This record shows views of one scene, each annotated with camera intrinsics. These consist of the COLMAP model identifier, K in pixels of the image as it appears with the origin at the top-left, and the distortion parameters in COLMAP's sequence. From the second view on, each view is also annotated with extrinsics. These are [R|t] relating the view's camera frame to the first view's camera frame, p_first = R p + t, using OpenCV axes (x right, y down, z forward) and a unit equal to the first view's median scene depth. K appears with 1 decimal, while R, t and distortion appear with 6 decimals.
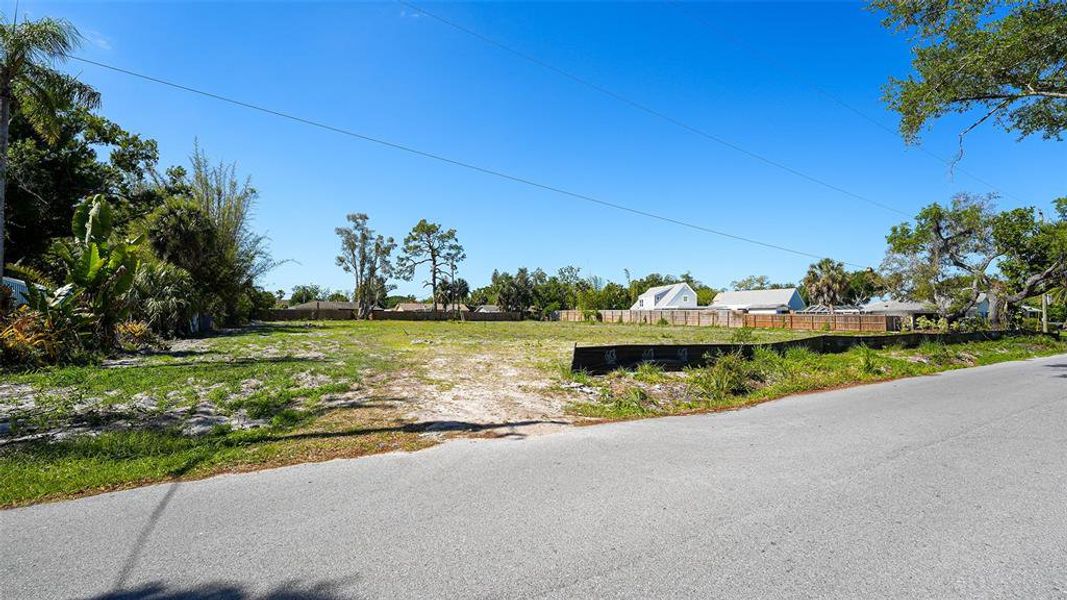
lens RADIAL K [[431.3, 0, 533.3], [0, 431.3, 302.3], [0, 0, 1]] dist [-0.022942, 0.000809]
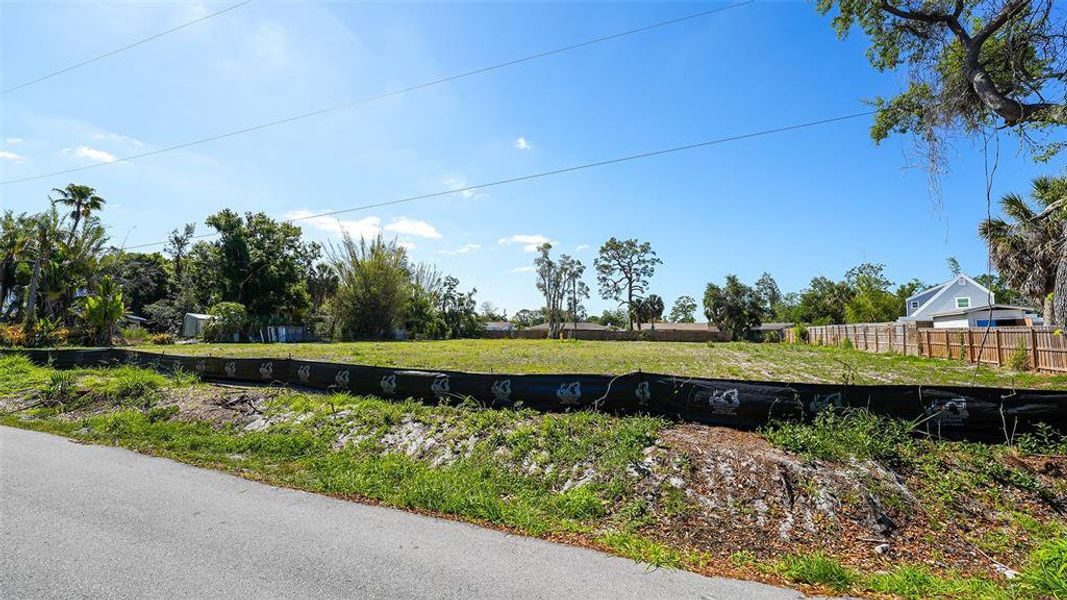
lens RADIAL K [[431.3, 0, 533.7], [0, 431.3, 301.7], [0, 0, 1]] dist [-0.022942, 0.000809]
pose [[0.644920, -0.059062, -0.761964, 0.392989], [0.018634, 0.997928, -0.061581, 0.012130], [0.764023, 0.025516, 0.644684, 0.241795]]
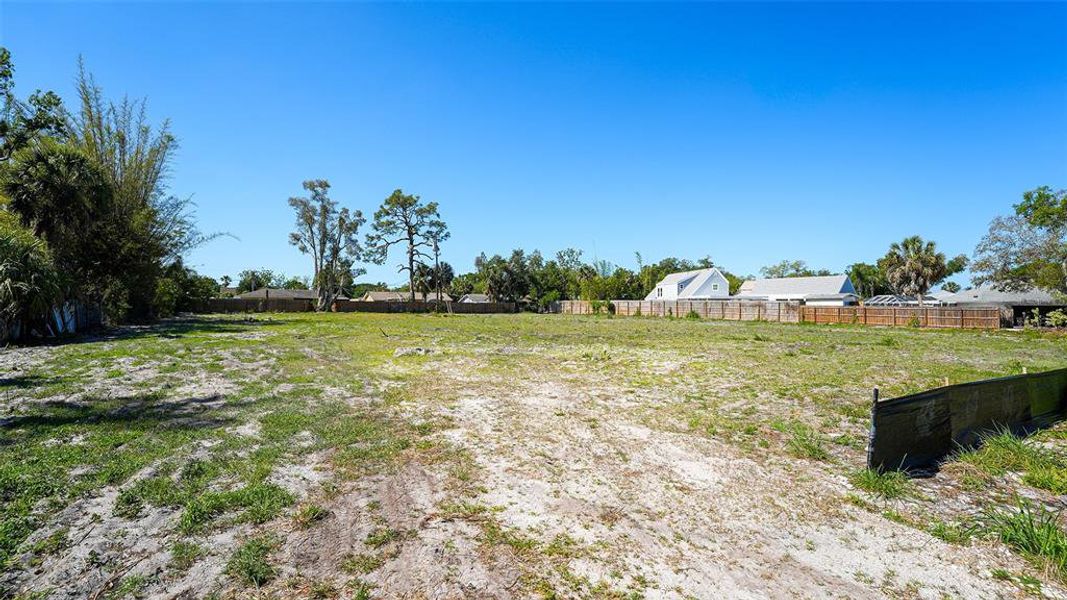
lens RADIAL K [[479.3, 0, 533.1], [0, 479.3, 303.0], [0, 0, 1]] dist [-0.013326, -0.000128]
pose [[0.999491, 0.002193, 0.031822, -0.028273], [-0.002965, 0.999702, 0.024212, 0.001225], [-0.031760, -0.024294, 0.999200, 0.079475]]
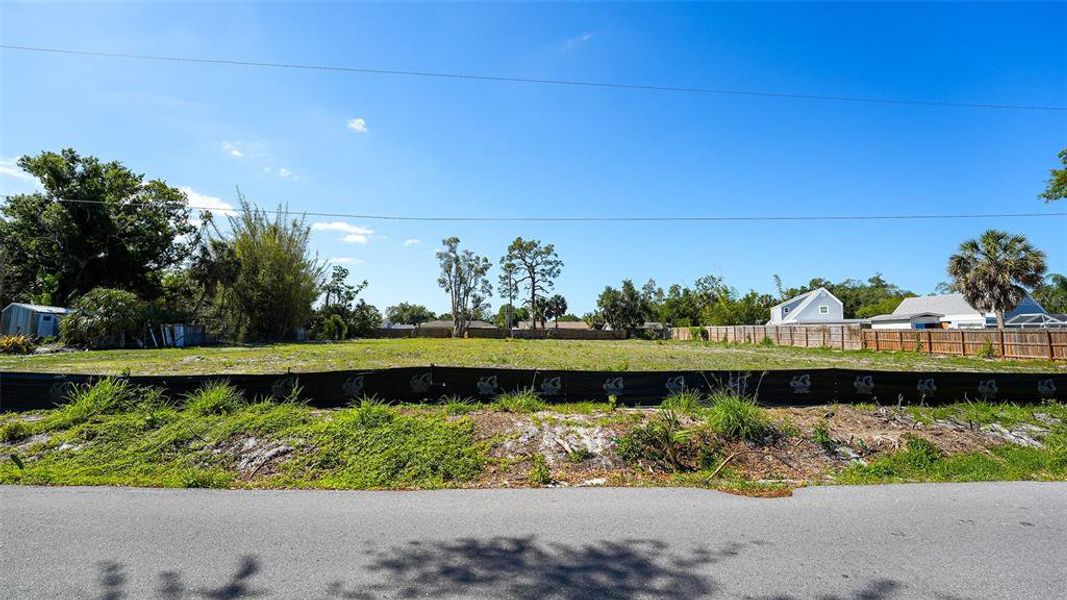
lens RADIAL K [[431.3, 0, 535.2], [0, 431.3, 299.6], [0, 0, 1]] dist [-0.022942, 0.000809]
pose [[0.897854, -0.035799, -0.438836, 0.224211], [0.013712, 0.998479, -0.053399, 0.006436], [0.440080, 0.041927, 0.896979, 0.132582]]
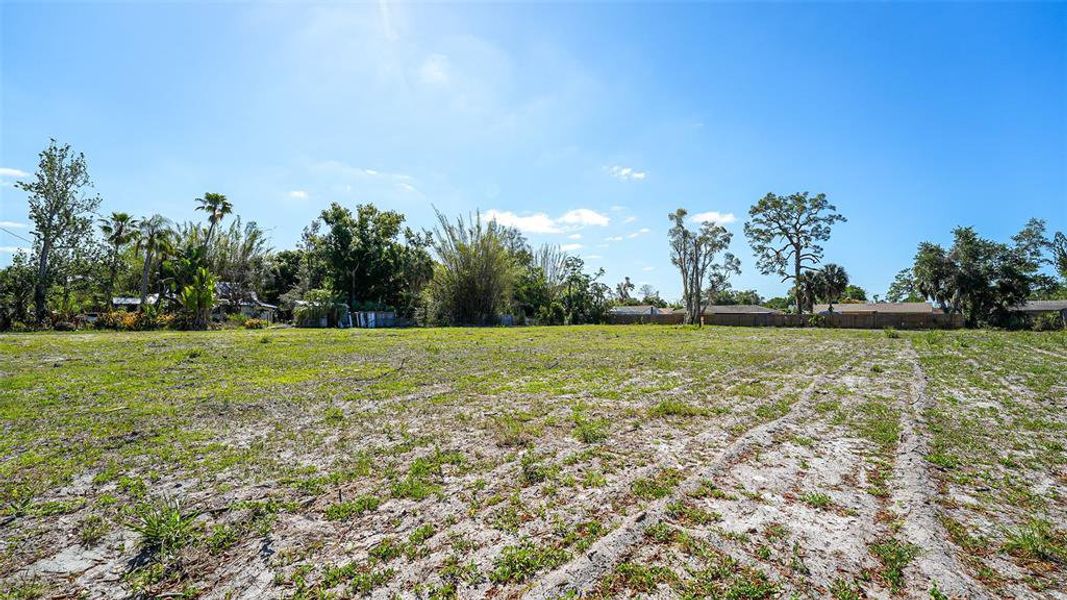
lens RADIAL K [[431.3, 0, 534.1], [0, 431.3, 299.8], [0, 0, 1]] dist [-0.022942, 0.000809]
pose [[0.282135, -0.047323, -0.958207, 0.361162], [0.024275, 0.998815, -0.042181, 0.018013], [0.959068, -0.011360, 0.282950, 0.407547]]
